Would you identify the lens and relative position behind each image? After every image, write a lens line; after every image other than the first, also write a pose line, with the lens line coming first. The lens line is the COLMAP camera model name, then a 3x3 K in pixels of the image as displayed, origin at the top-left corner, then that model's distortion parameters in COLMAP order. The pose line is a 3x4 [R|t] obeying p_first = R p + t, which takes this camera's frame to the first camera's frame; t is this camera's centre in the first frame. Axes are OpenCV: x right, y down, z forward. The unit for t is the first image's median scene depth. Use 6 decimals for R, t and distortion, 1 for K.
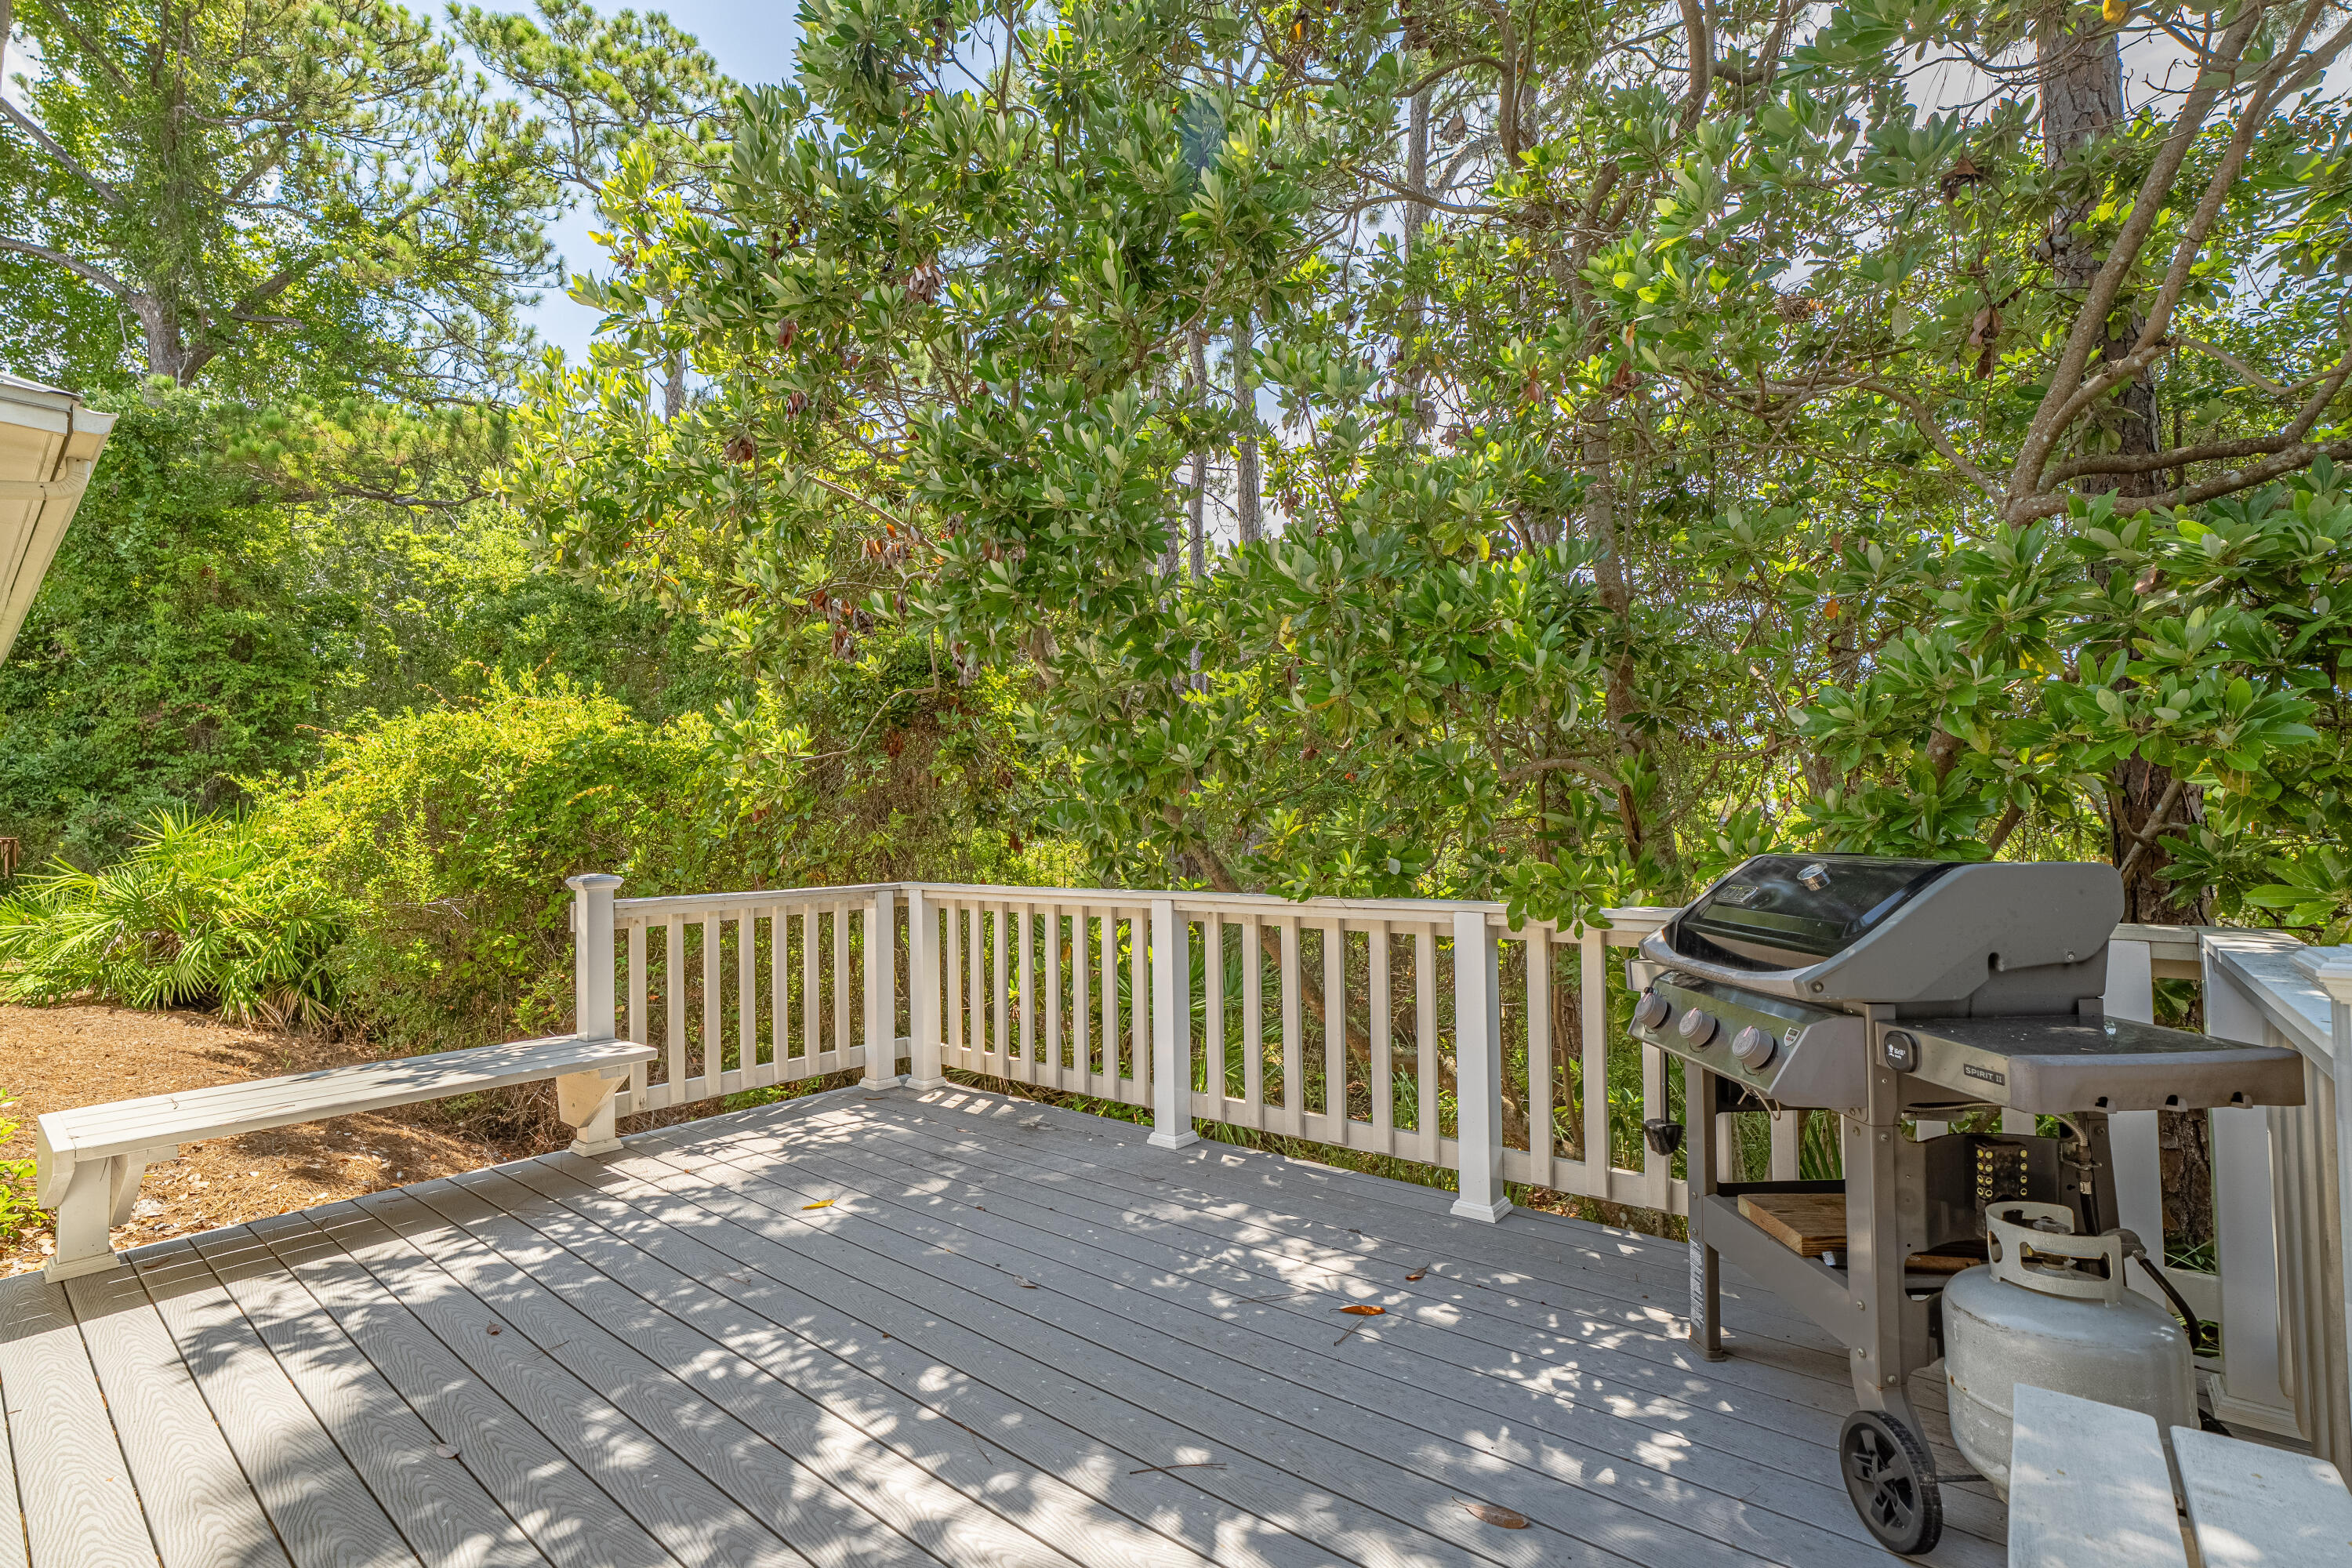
lens RADIAL K [[1076.6, 0, 1174.4], [0, 1076.6, 780.2], [0, 0, 1]] dist [-0.042725, 0.011725]
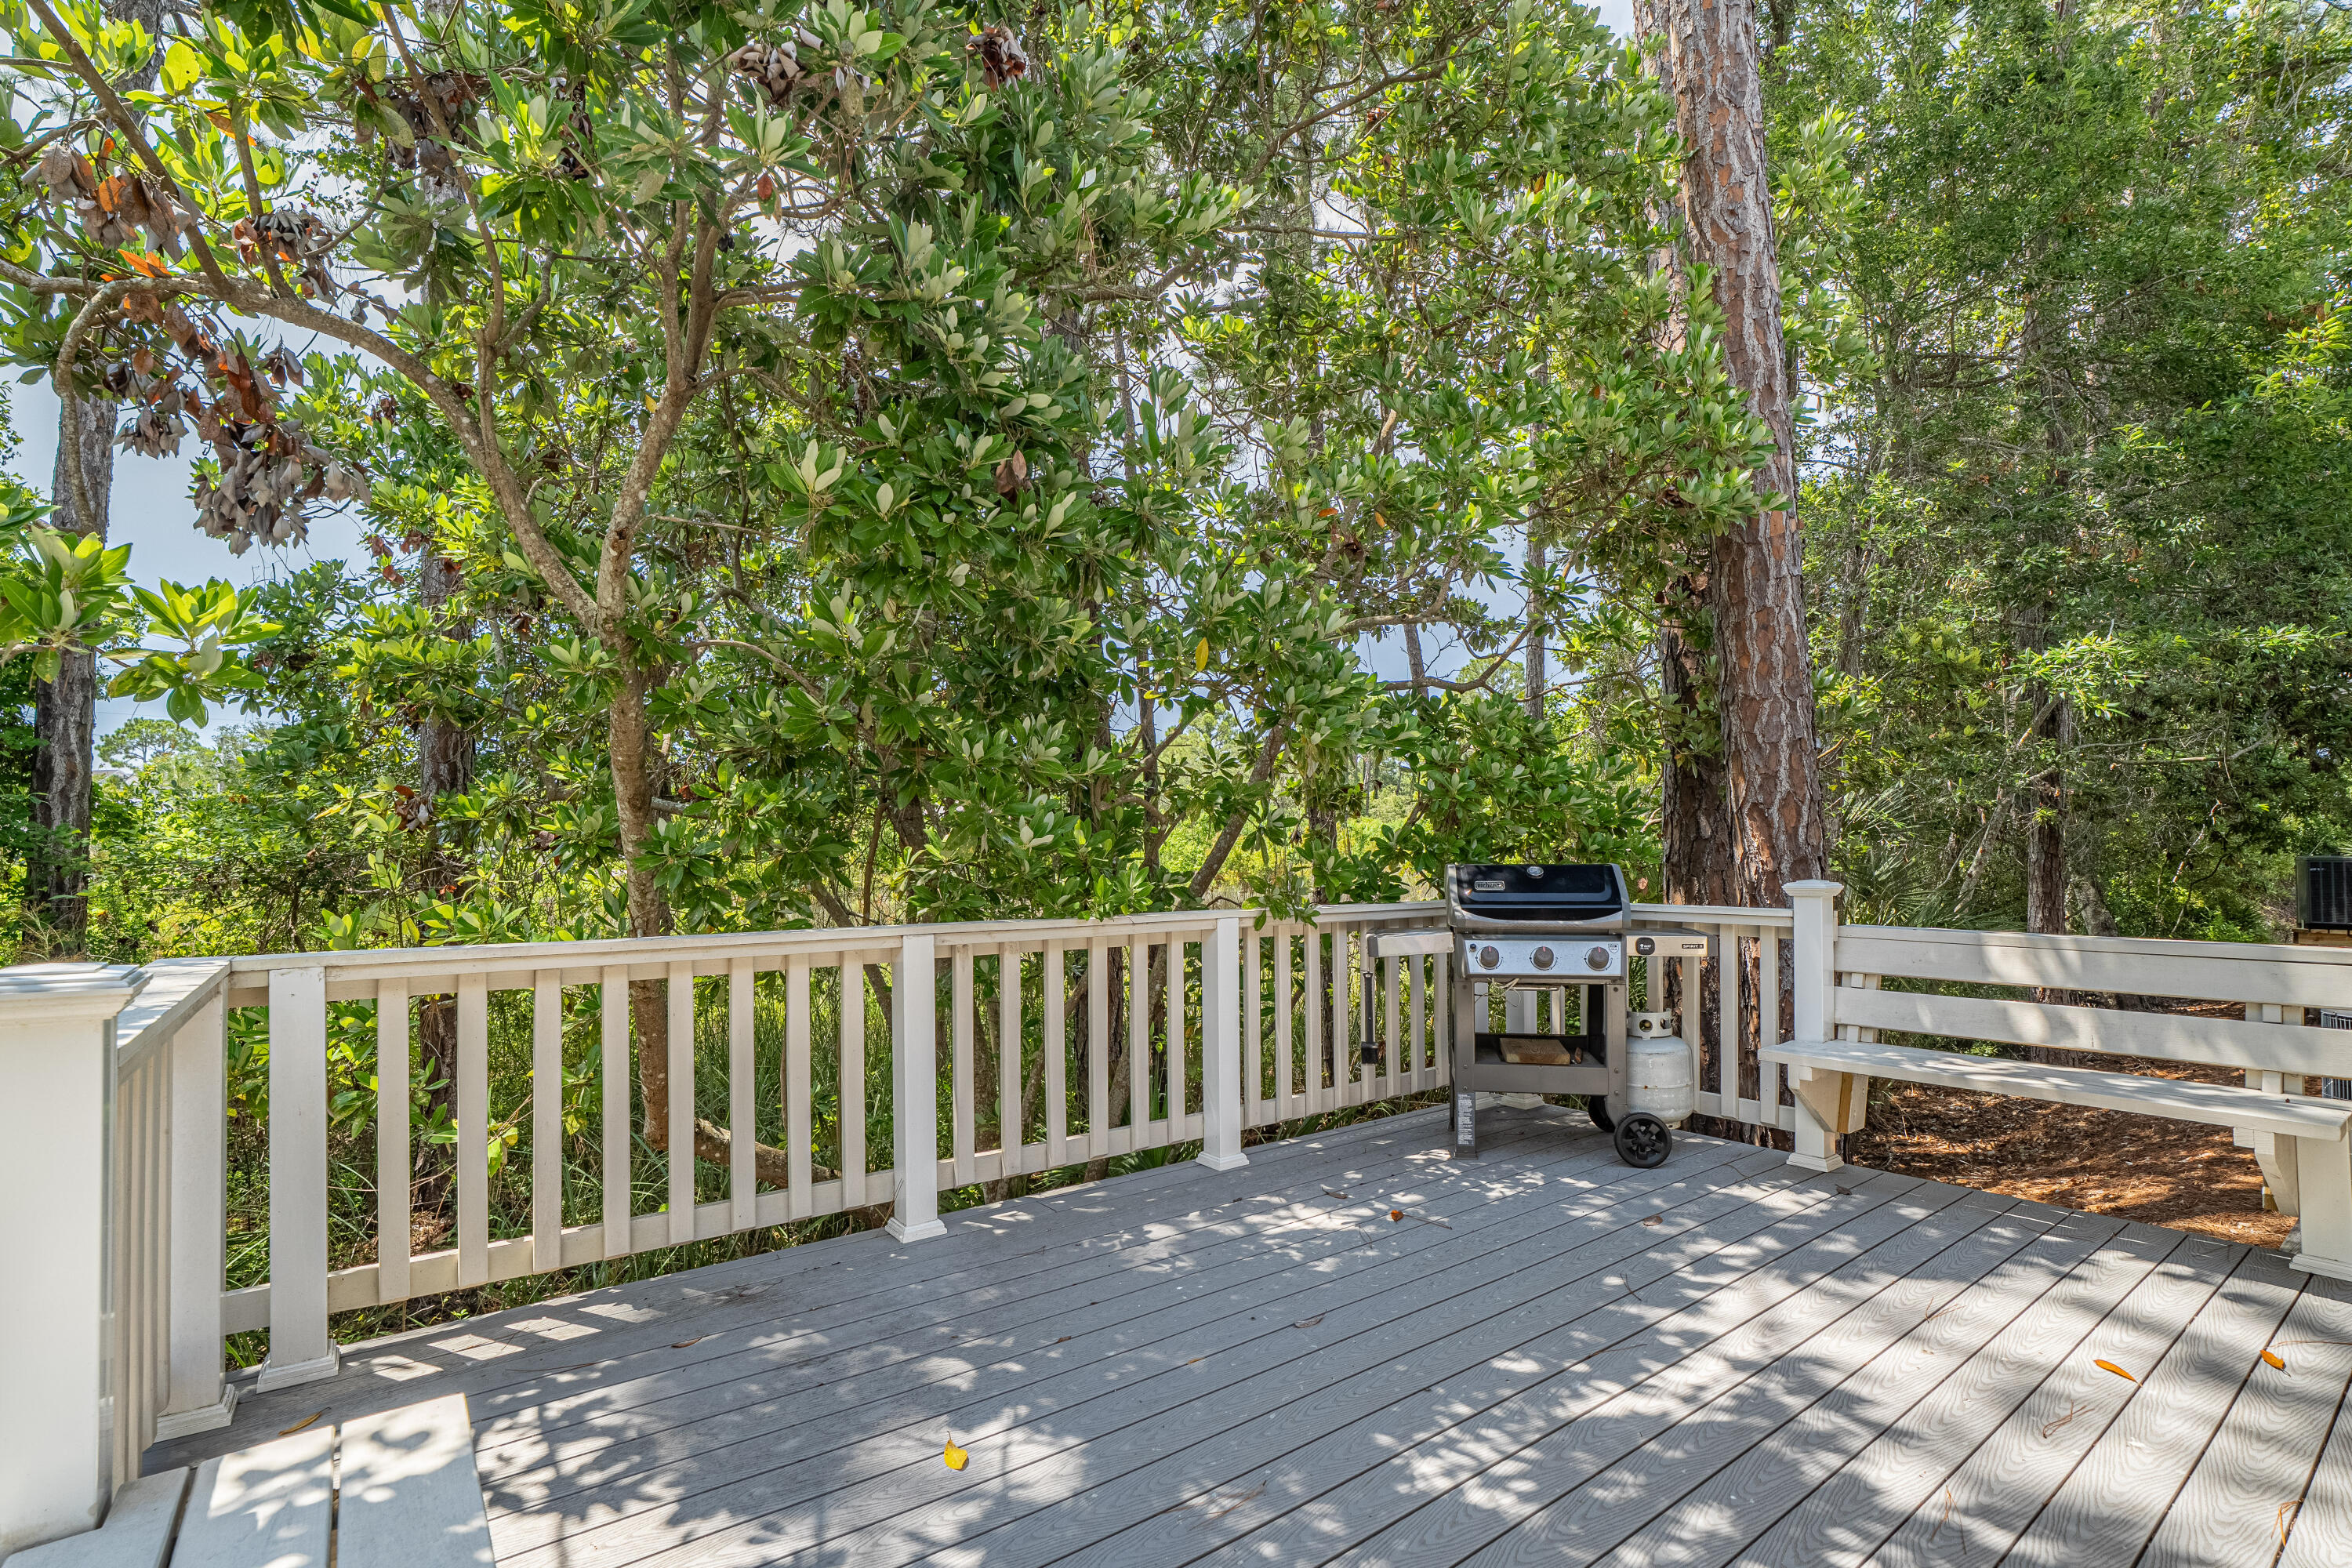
lens RADIAL K [[1076.6, 0, 1189.5], [0, 1076.6, 829.0], [0, 0, 1]] dist [-0.042725, 0.011725]
pose [[0.225636, 0.032726, 0.973662, -0.947758], [-0.037097, 0.998999, -0.024980, 0.052582], [-0.973505, -0.030484, 0.226625, 0.775994]]
